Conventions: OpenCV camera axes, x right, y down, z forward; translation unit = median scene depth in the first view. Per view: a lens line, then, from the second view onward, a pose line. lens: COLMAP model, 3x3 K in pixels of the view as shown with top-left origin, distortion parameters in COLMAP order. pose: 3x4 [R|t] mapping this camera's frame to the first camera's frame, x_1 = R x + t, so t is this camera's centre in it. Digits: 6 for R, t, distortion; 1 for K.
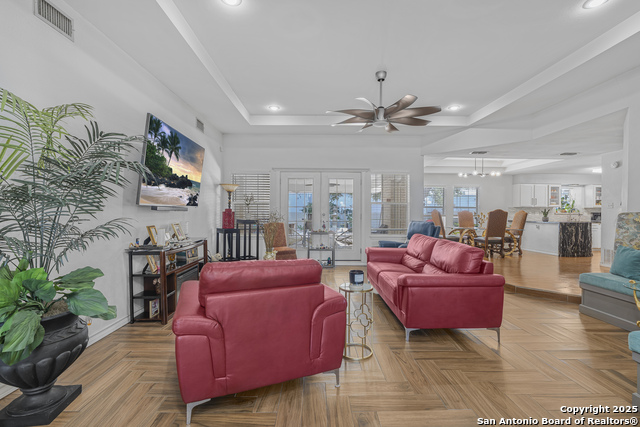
lens RADIAL K [[302.1, 0, 316.4], [0, 302.1, 213.1], [0, 0, 1]] dist [-0.008485, 0.008258]
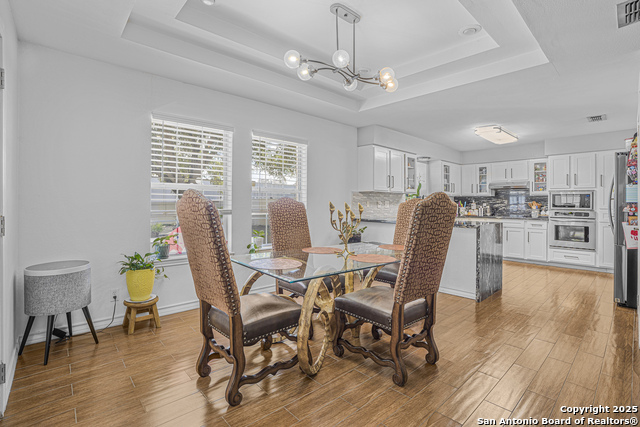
lens RADIAL K [[302.1, 0, 332.9], [0, 302.1, 198.5], [0, 0, 1]] dist [-0.008485, 0.008258]
pose [[0.729305, 0.011355, 0.684094, 0.283572], [-0.006775, 0.999933, -0.009376, -0.002587], [-0.684155, 0.002203, 0.729333, 0.683186]]
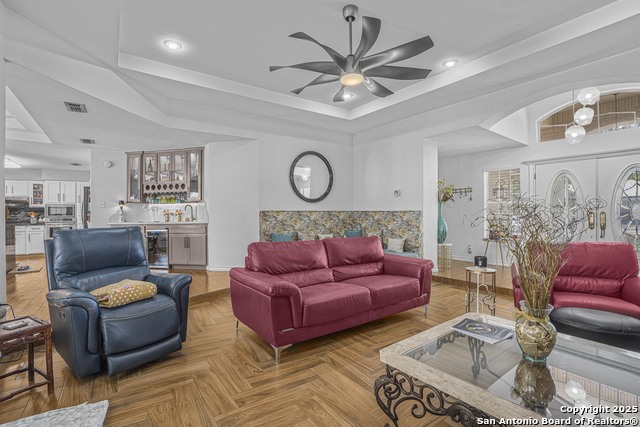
lens RADIAL K [[302.1, 0, 327.1], [0, 302.1, 210.1], [0, 0, 1]] dist [-0.008485, 0.008258]
pose [[-0.526903, 0.003310, 0.849919, -0.178244], [0.007102, 0.999975, 0.000509, -0.004468], [-0.849896, 0.006304, -0.526913, 0.590450]]
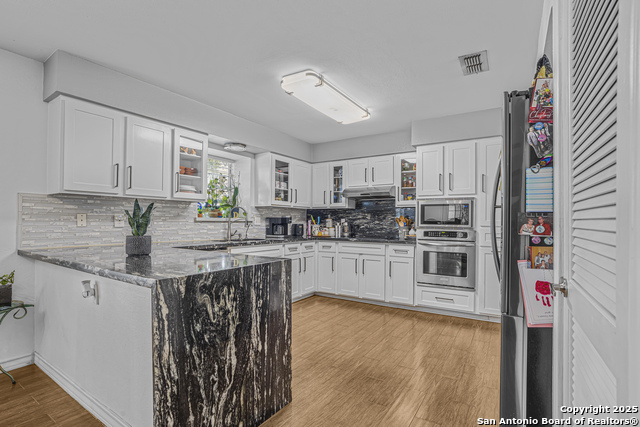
lens RADIAL K [[302.1, 0, 315.3], [0, 302.1, 218.6], [0, 0, 1]] dist [-0.008485, 0.008258]
pose [[0.577447, 0.004079, 0.816418, 0.606555], [-0.004868, 0.999987, -0.001553, 0.000223], [-0.816414, -0.003077, 0.577459, 0.705462]]
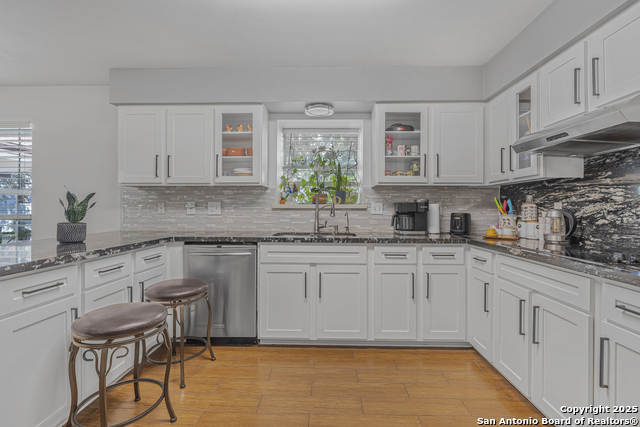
lens RADIAL K [[302.1, 0, 323.9], [0, 302.1, 207.0], [0, 0, 1]] dist [-0.008485, 0.008258]
pose [[0.997482, -0.004733, -0.070757, 0.895969], [0.004454, 0.999982, -0.004108, 0.003252], [0.070775, 0.003783, 0.997485, 0.723664]]
